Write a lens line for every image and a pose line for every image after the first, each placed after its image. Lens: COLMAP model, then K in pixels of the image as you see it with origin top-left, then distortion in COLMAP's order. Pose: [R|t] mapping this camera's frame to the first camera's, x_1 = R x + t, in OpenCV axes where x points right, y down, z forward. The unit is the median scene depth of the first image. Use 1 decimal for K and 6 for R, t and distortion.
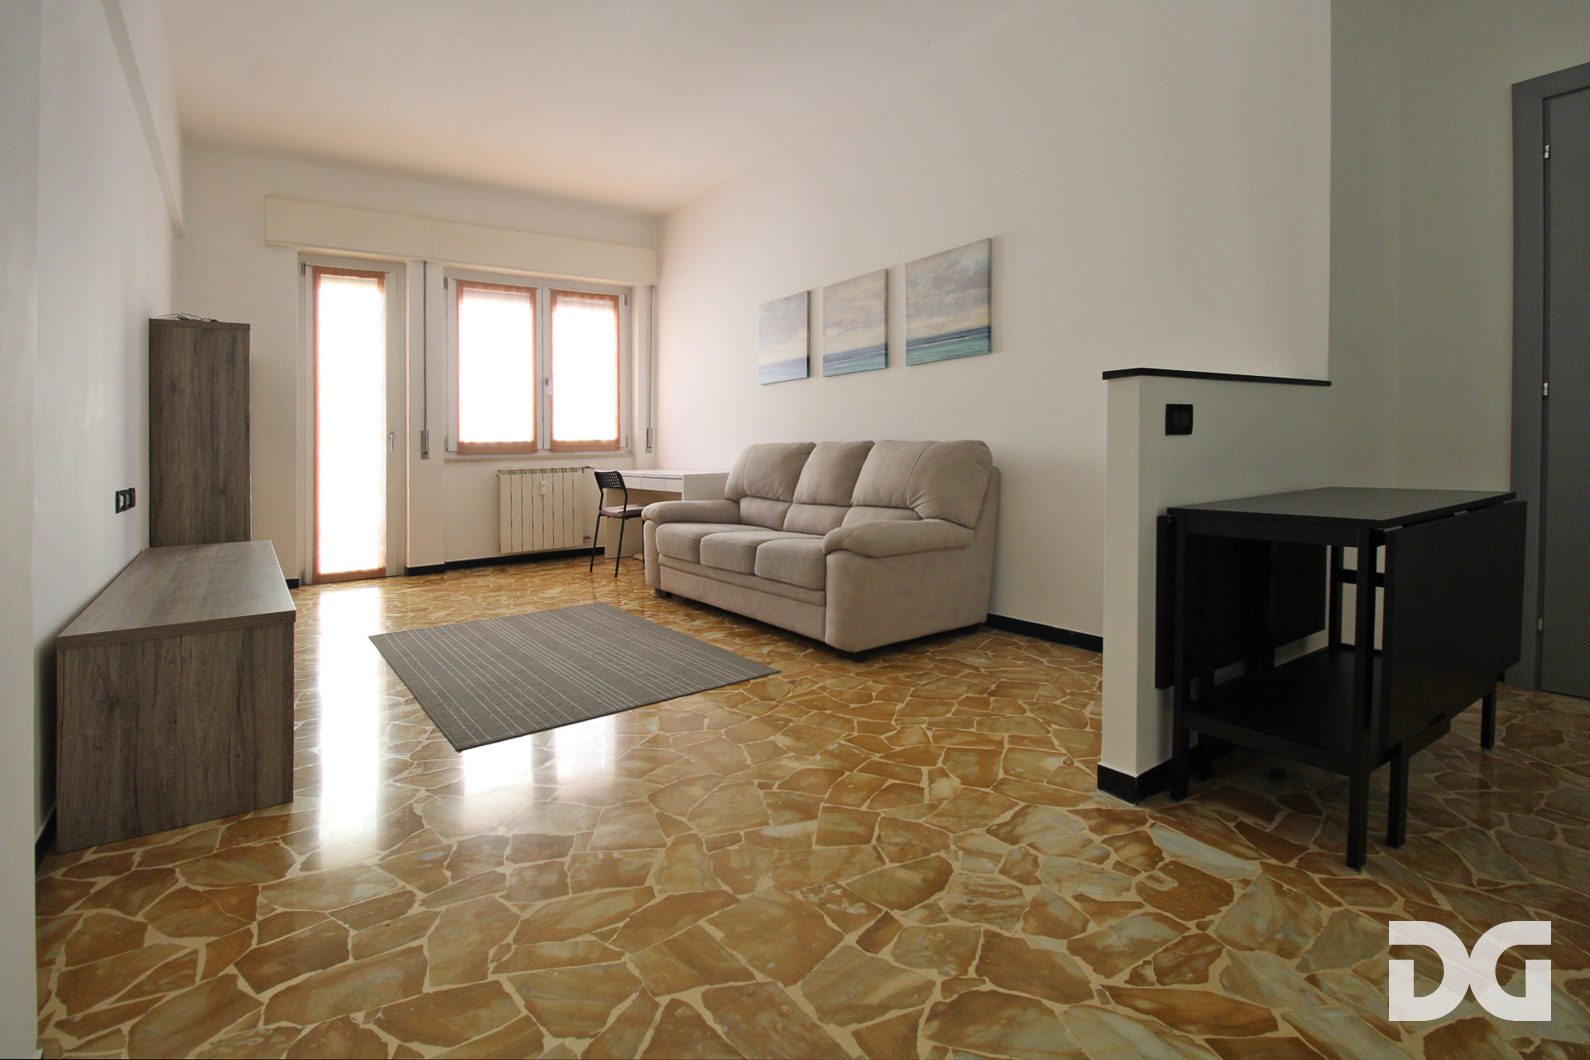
lens RADIAL K [[760.1, 0, 797.6], [0, 760.1, 456.5], [0, 0, 1]] dist [0.000435, -0.013562]
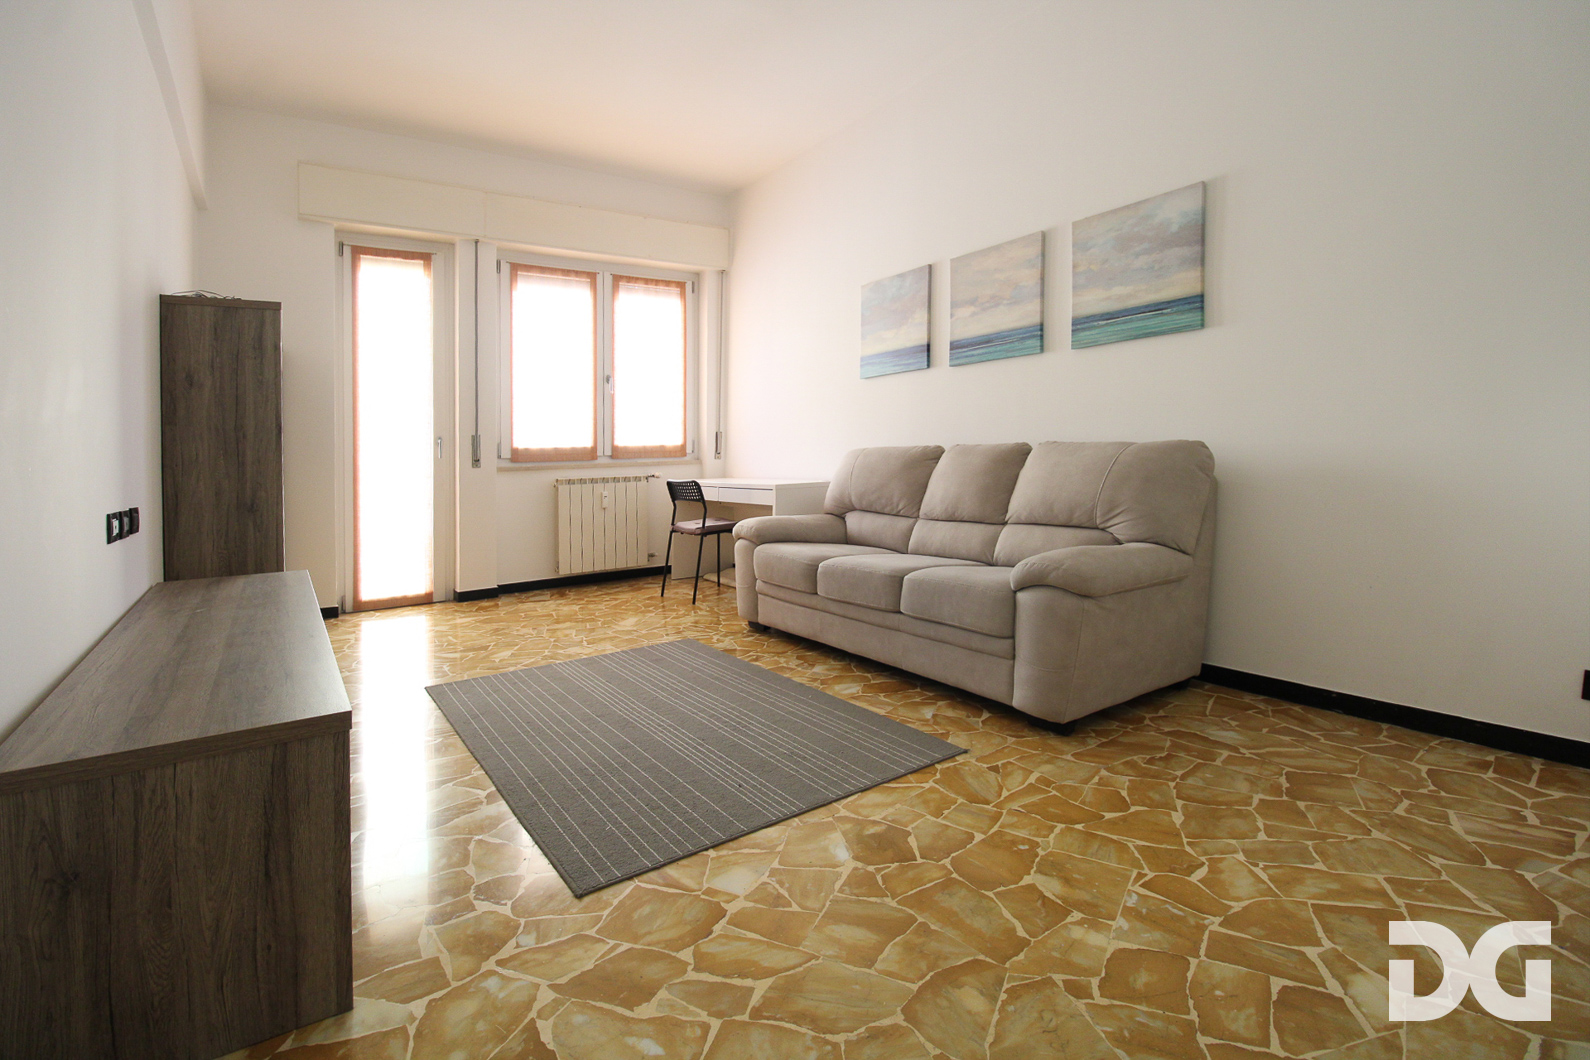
lens RADIAL K [[692.7, 0, 733.2], [0, 692.7, 457.2], [0, 0, 1]] dist [-0.000942, -0.007968]
pose [[0.998779, -0.004514, -0.049198, -0.186714], [0.004098, 0.999955, -0.008556, -0.000493], [0.049234, 0.008344, 0.998752, 0.262051]]
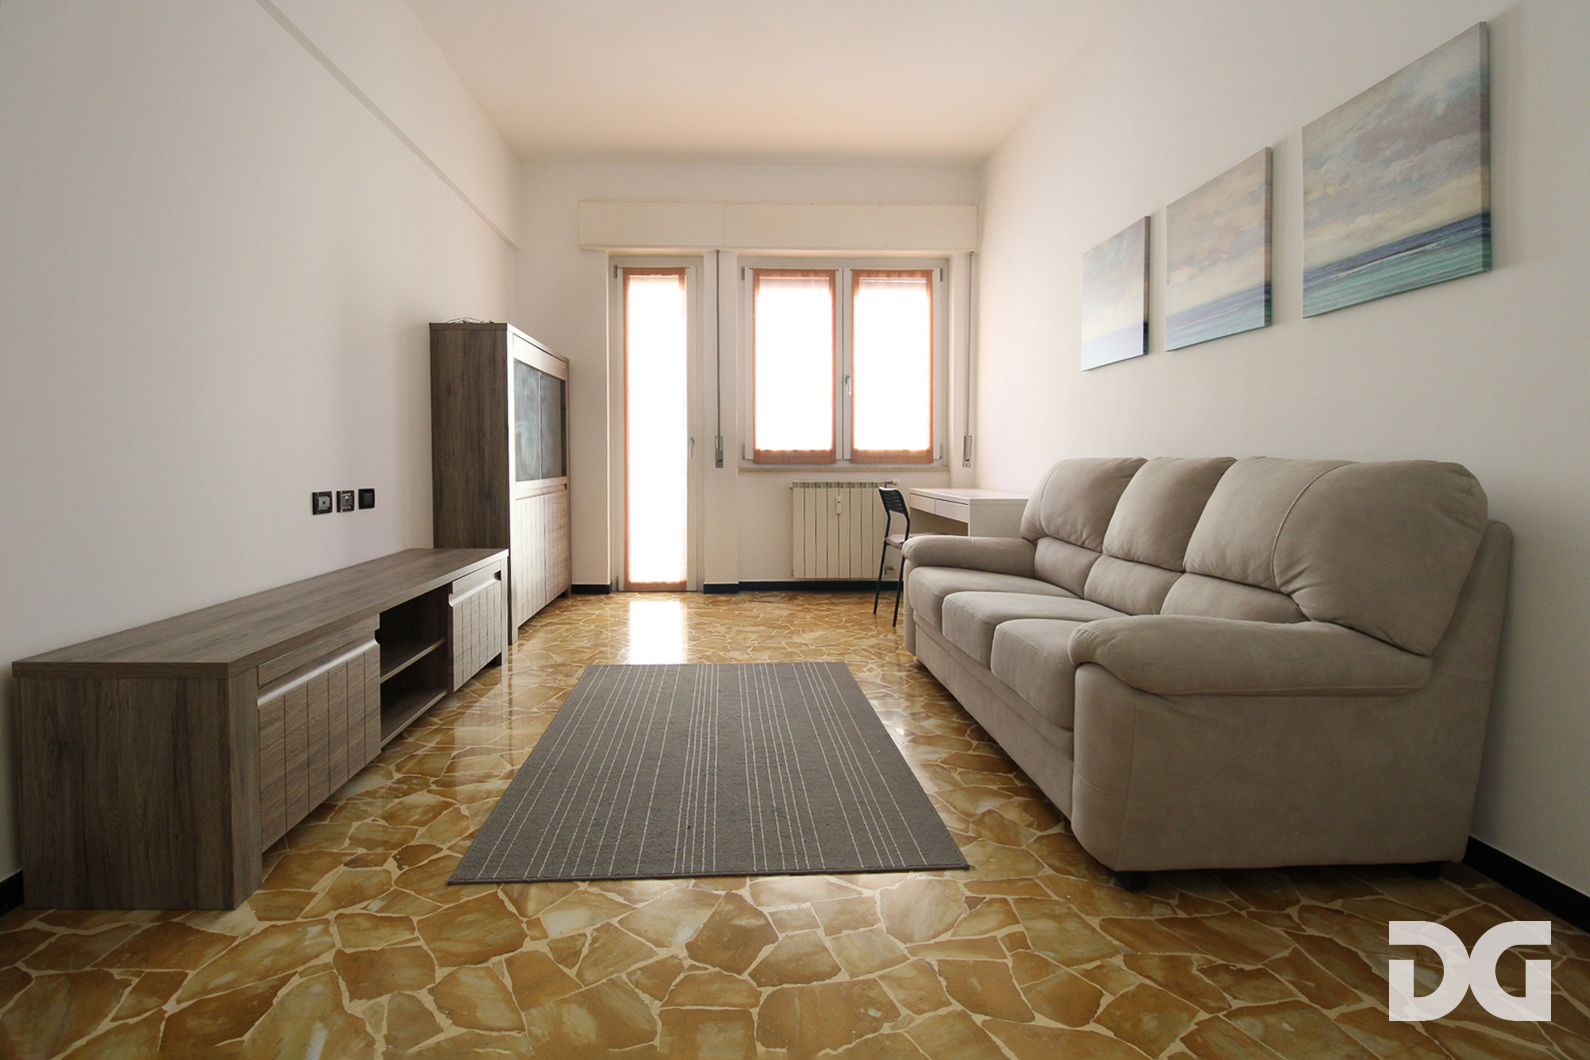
lens RADIAL K [[726.8, 0, 885.0], [0, 726.8, 452.2], [0, 0, 1]] dist [-0.004168, -0.005606]
pose [[0.849789, 0.018249, -0.526807, 0.170173], [-0.029047, 0.999503, -0.012232, -0.011690], [0.526322, 0.025696, 0.849897, 0.432478]]
